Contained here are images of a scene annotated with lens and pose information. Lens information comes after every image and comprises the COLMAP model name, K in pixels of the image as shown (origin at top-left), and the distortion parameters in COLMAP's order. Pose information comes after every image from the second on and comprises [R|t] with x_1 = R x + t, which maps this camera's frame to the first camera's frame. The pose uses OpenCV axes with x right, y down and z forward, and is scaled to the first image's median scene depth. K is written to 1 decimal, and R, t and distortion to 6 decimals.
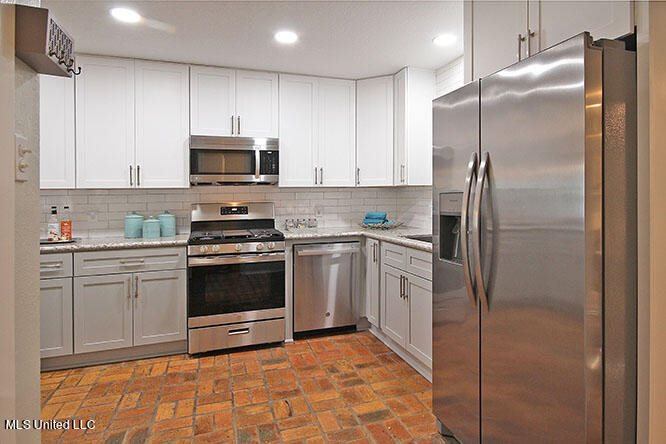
lens RADIAL K [[387.3, 0, 376.5], [0, 387.3, 189.4], [0, 0, 1]] dist [0.001189, -0.001709]
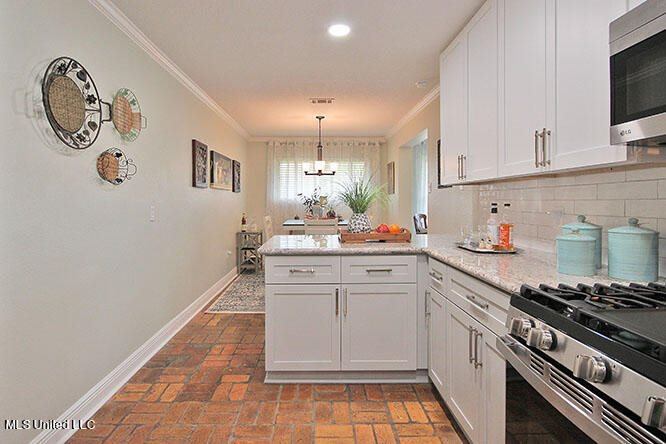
lens RADIAL K [[362.8, 0, 331.0], [0, 362.8, 201.7], [0, 0, 1]] dist [0.000557, 0.000169]
pose [[-0.378588, 0.014603, -0.925450, -0.052569], [0.025616, 0.999658, 0.005295, 0.027919], [0.925211, -0.021702, -0.378833, 0.924553]]
